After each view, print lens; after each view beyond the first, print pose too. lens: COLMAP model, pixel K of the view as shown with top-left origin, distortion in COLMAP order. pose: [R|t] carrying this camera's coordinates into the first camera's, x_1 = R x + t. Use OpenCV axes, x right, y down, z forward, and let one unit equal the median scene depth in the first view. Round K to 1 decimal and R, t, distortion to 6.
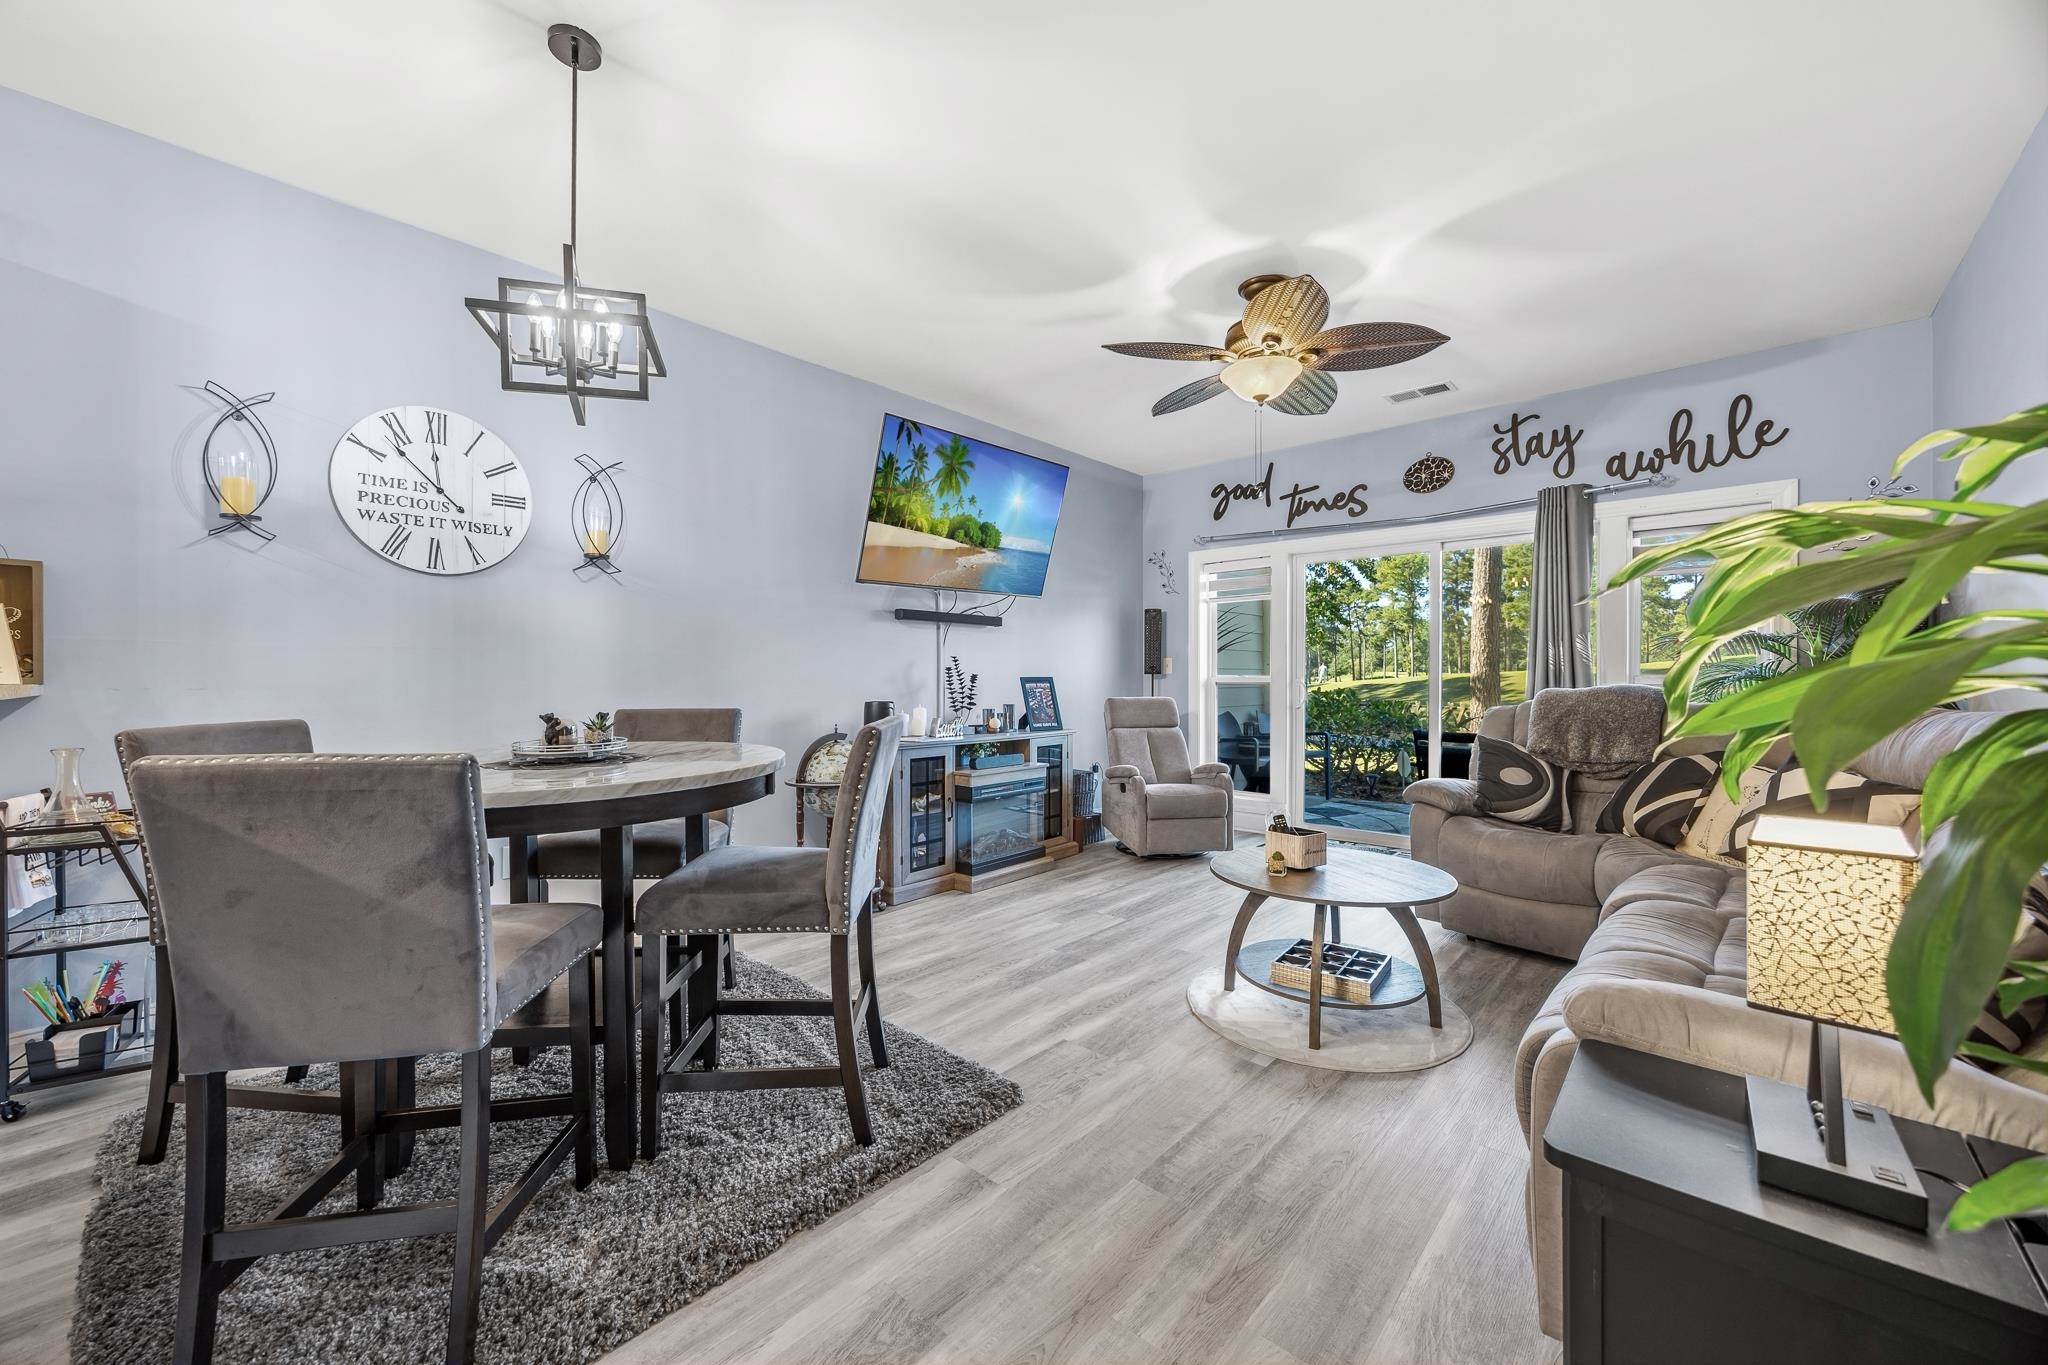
lens RADIAL K [[793.3, 0, 1016.6], [0, 793.3, 680.6], [0, 0, 1]] dist [-0.000867, -0.000216]
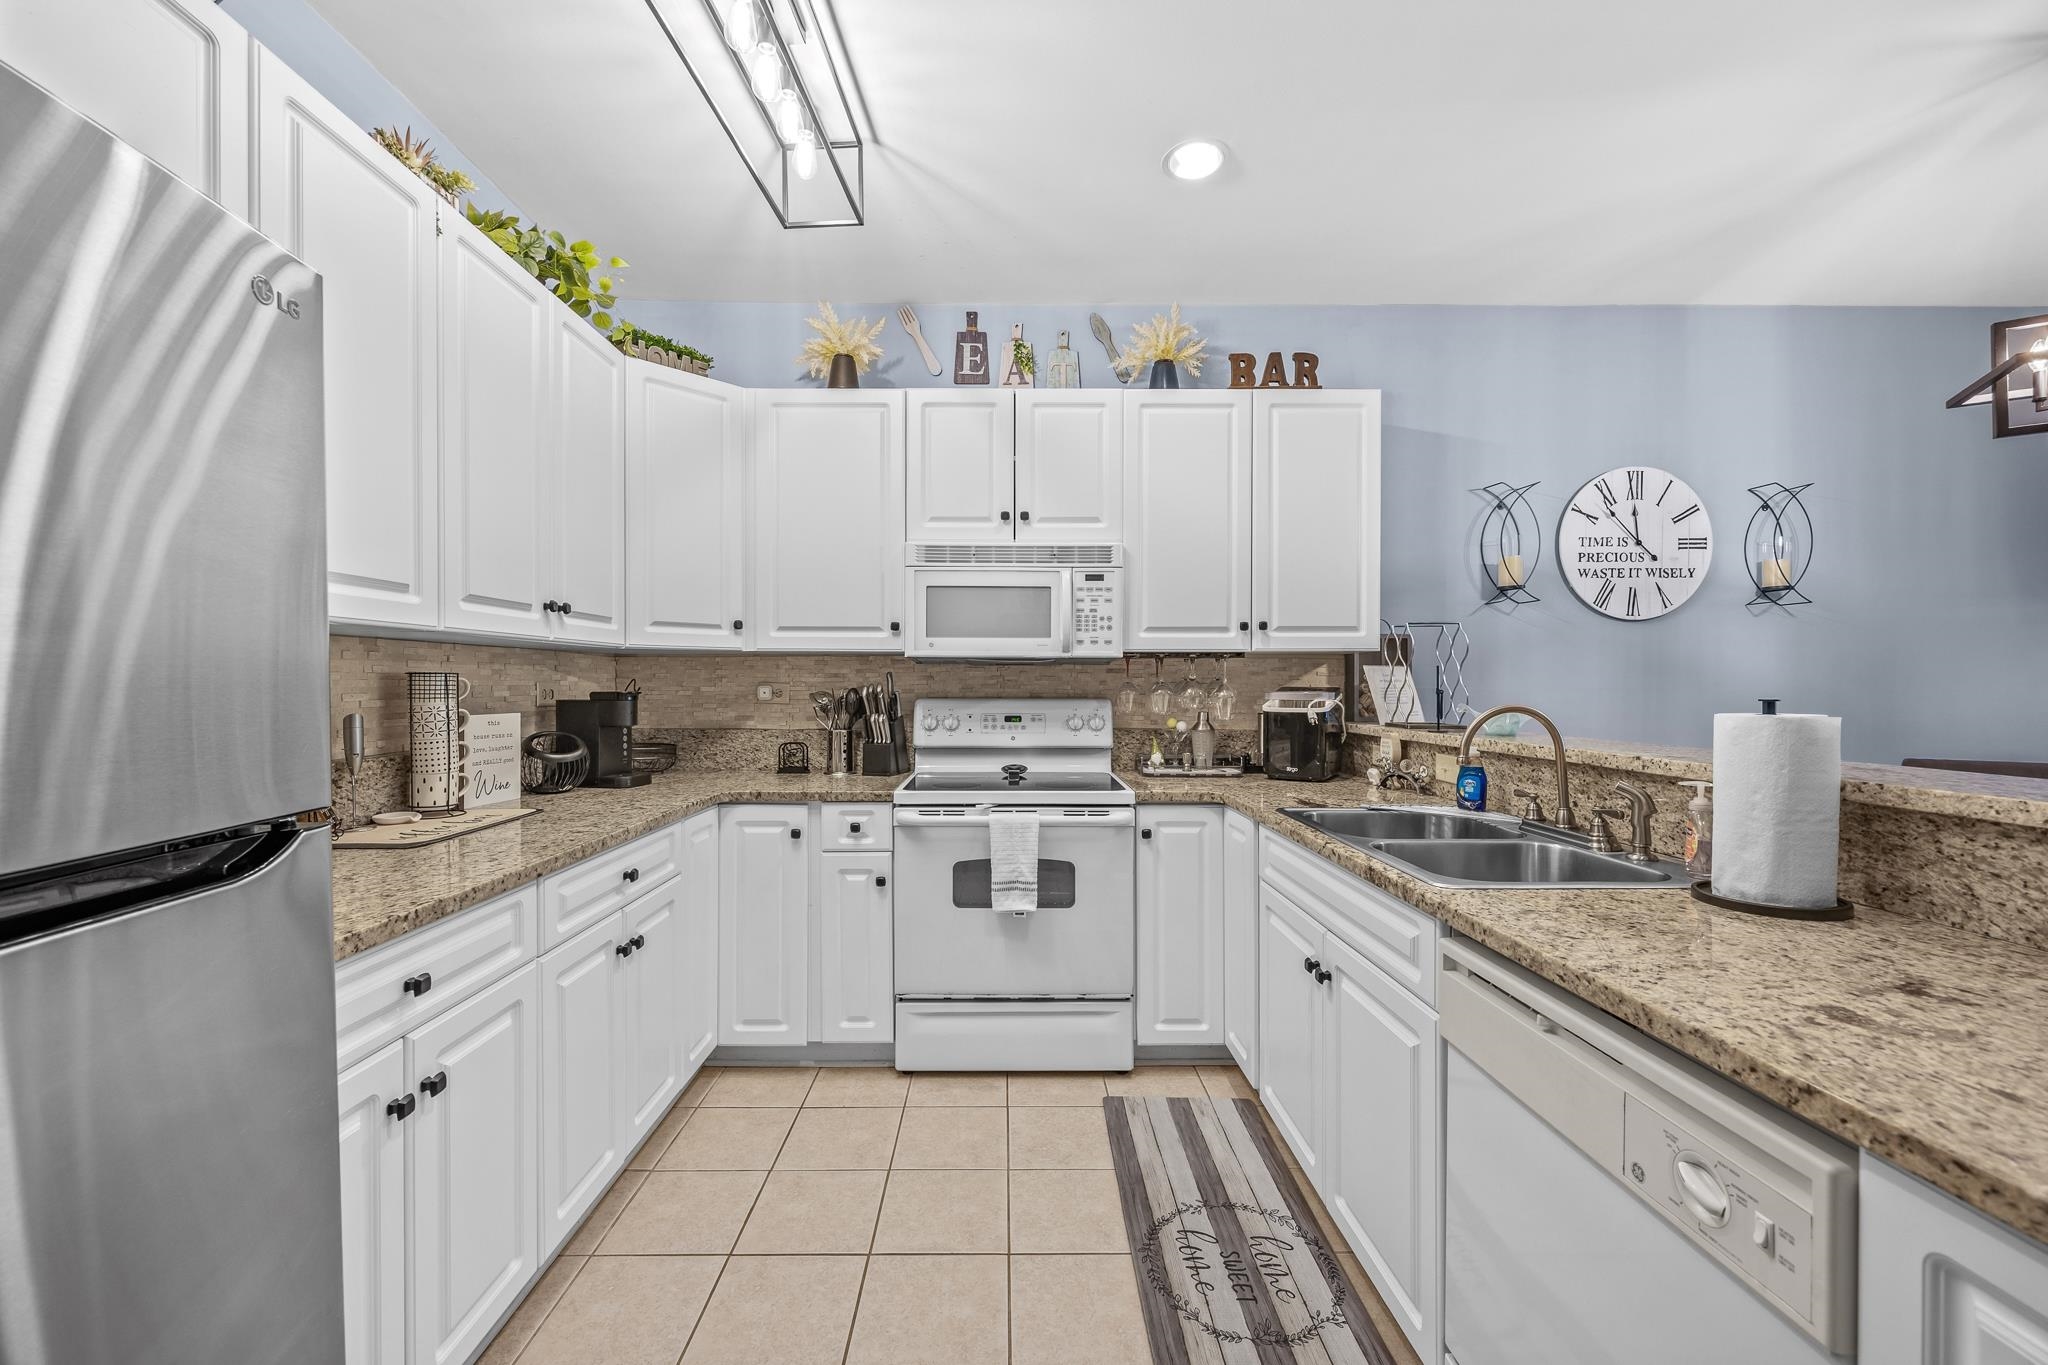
lens RADIAL K [[793.3, 0, 1006.6], [0, 793.3, 689.4], [0, 0, 1]] dist [-0.000867, -0.000216]
pose [[0.674828, 0.005473, -0.737955, -0.358972], [-0.002362, 0.999983, 0.005257, -0.030591], [0.737971, -0.001805, 0.674830, -0.256614]]
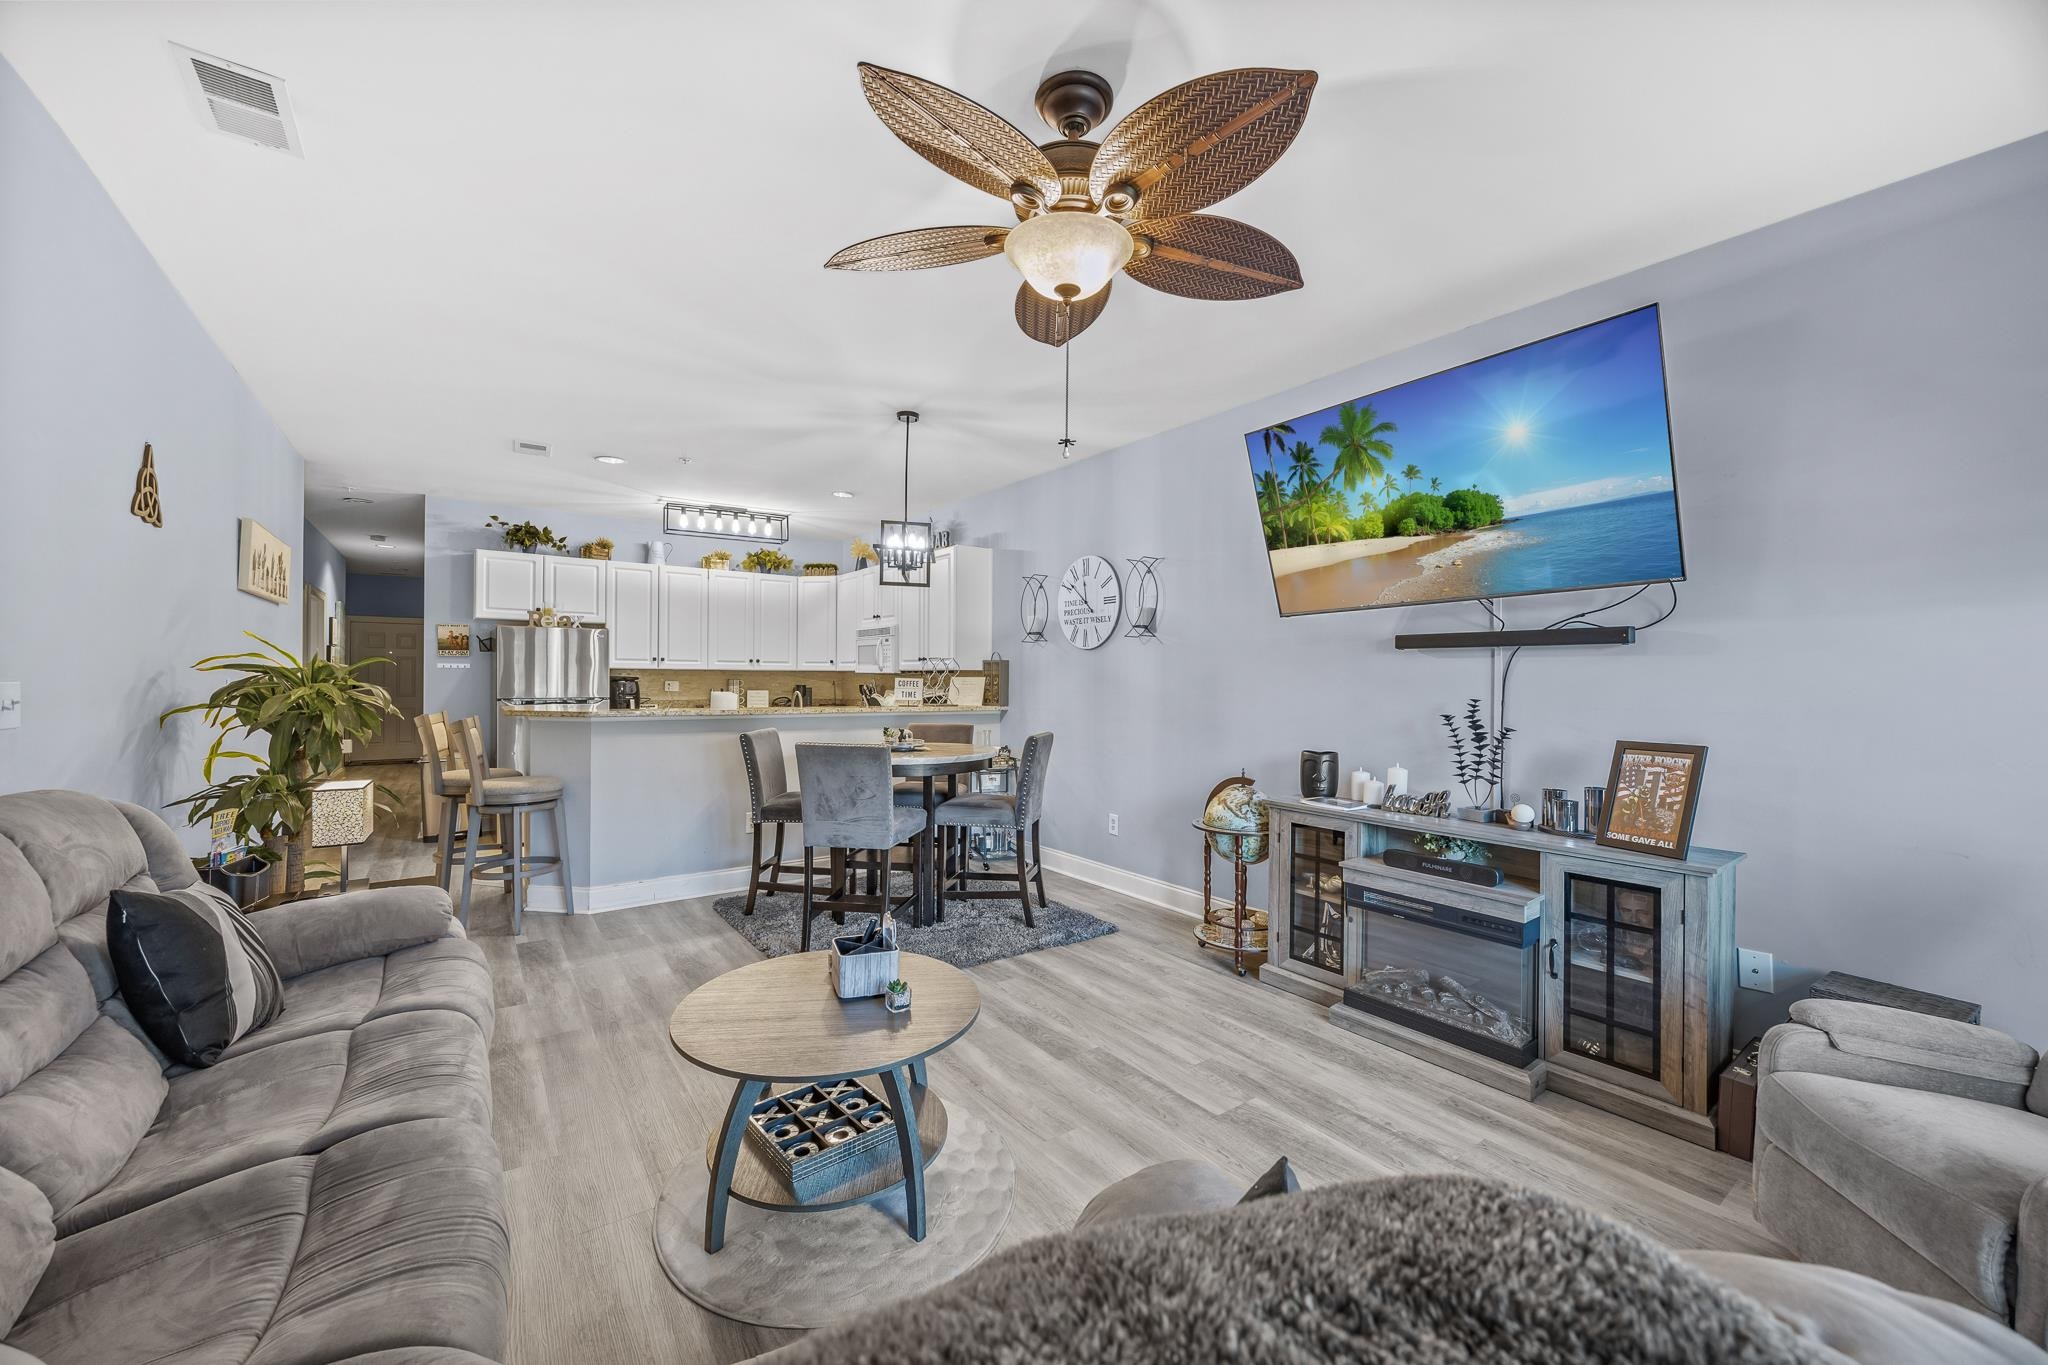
lens RADIAL K [[783.8, 0, 1028.1], [0, 783.8, 677.3], [0, 0, 1]] dist [-0.000784, 0.000841]
pose [[-0.207271, -0.002845, -0.978279, 0.713281], [-0.012187, 0.999926, -0.000326, -0.049379], [0.978208, 0.011855, -0.207290, 0.872167]]
